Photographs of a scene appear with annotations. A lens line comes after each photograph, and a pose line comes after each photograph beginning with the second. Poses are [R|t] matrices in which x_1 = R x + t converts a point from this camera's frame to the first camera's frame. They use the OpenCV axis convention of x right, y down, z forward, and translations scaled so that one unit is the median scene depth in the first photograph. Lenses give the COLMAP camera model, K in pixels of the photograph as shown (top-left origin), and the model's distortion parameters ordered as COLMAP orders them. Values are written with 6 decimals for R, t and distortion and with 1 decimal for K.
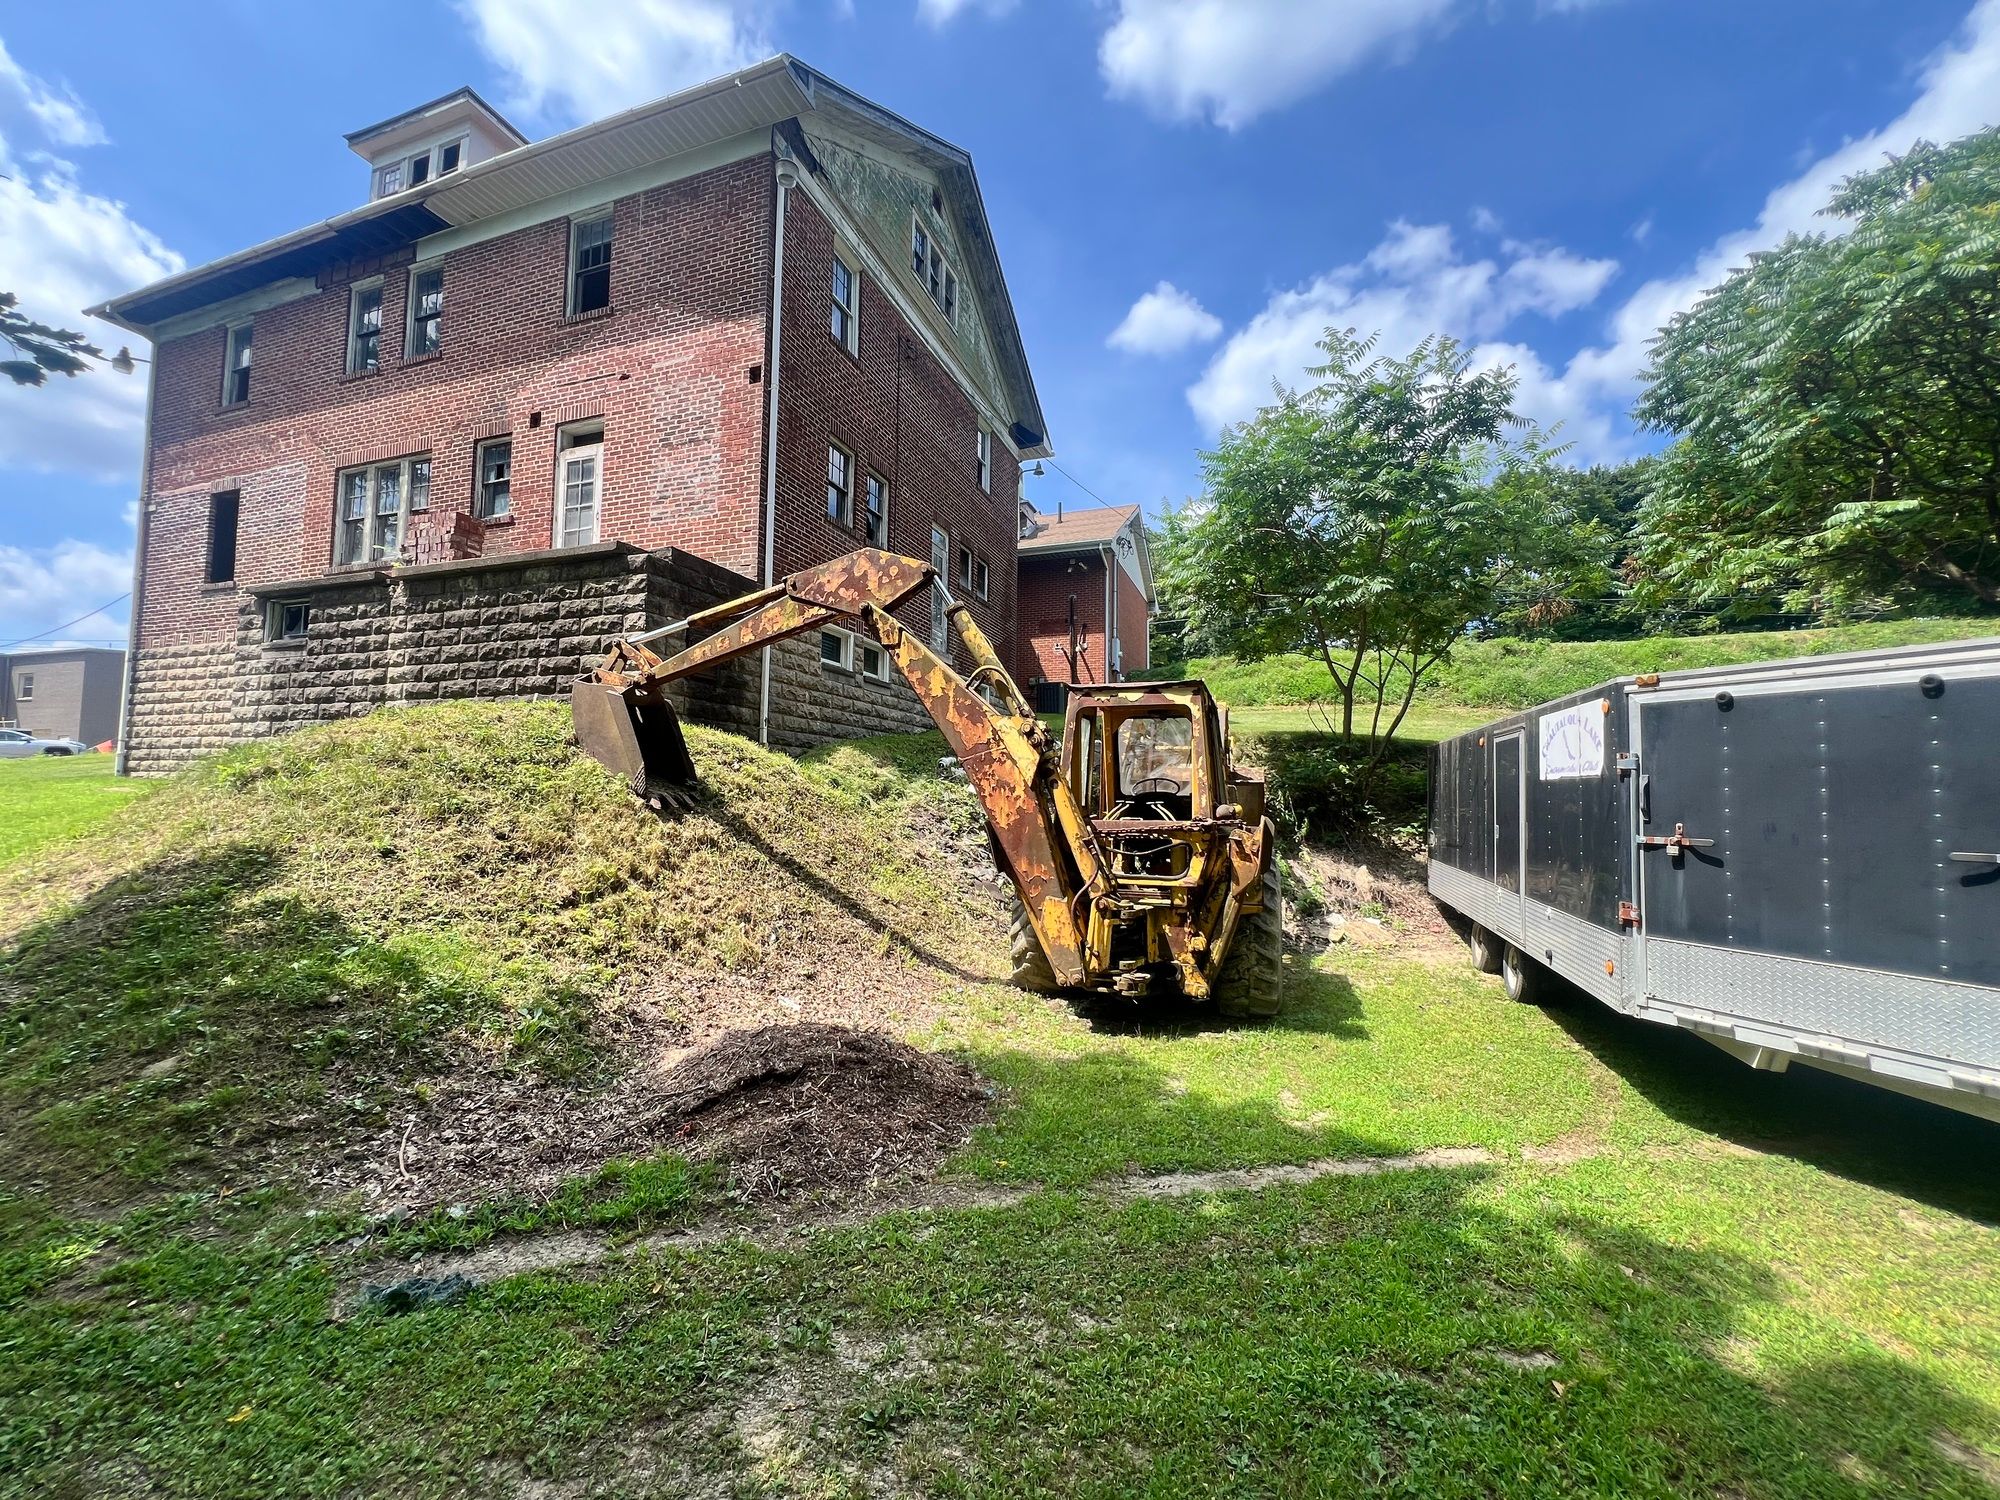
lens RADIAL K [[808.0, 0, 991.1], [0, 808.0, 753.0], [0, 0, 1]] dist [-0.000907, -0.000002]
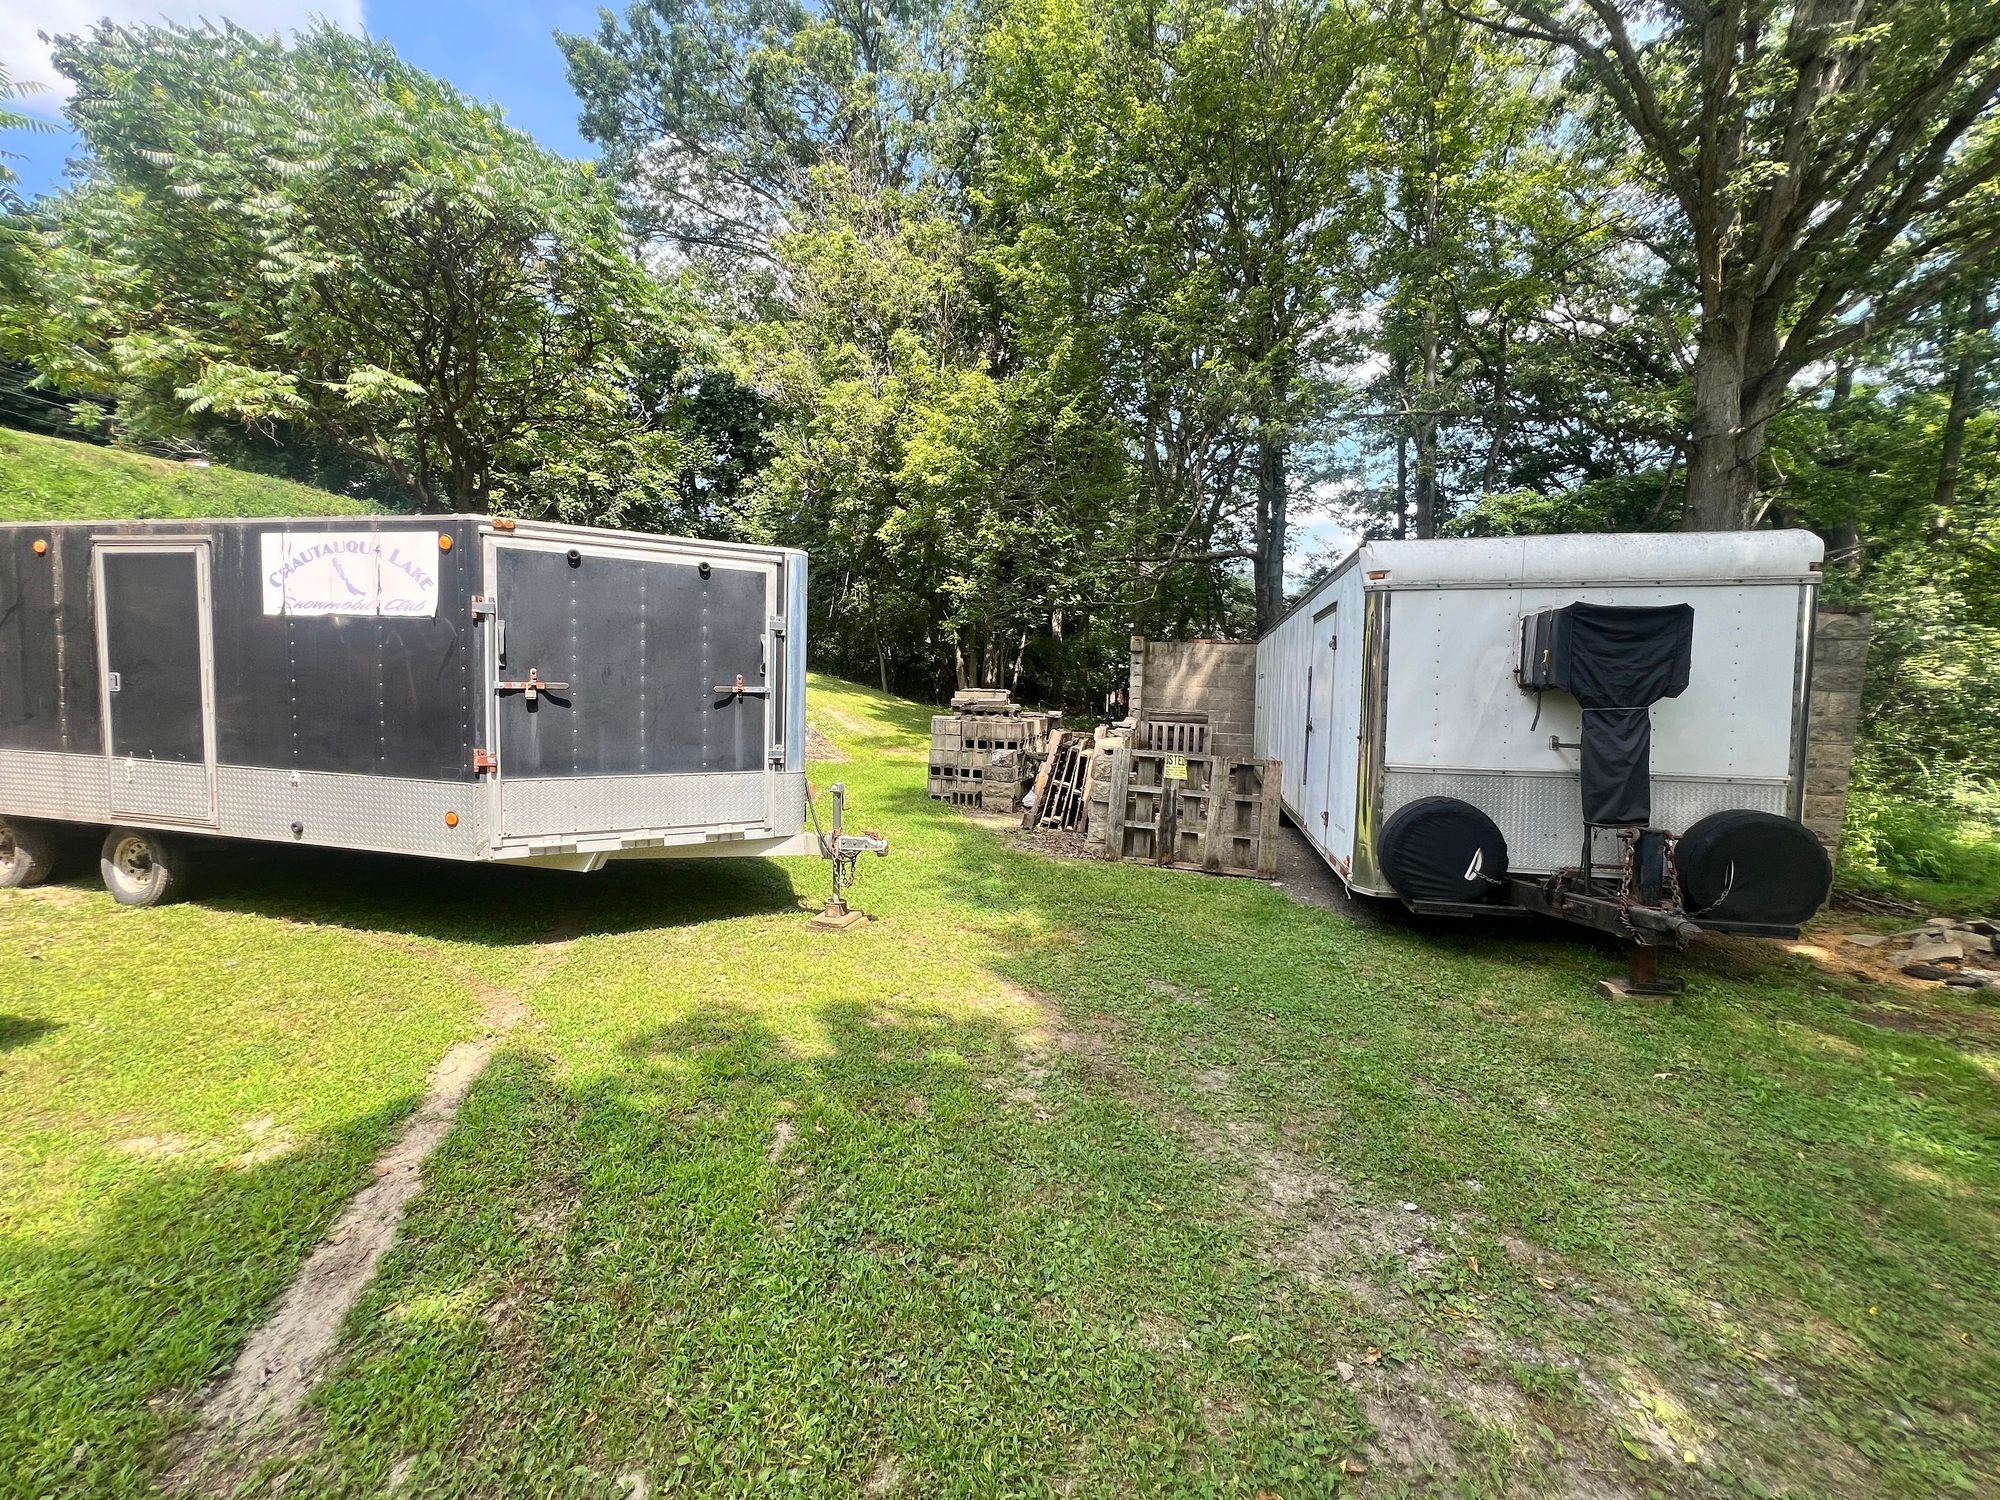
lens RADIAL K [[808.0, 0, 992.6], [0, 808.0, 745.9], [0, 0, 1]] dist [-0.000907, -0.000002]
pose [[-0.098983, -0.111982, 0.988768, -0.262314], [-0.079306, 0.991375, 0.104338, 0.029259], [-0.991924, -0.068087, -0.107010, 0.508816]]
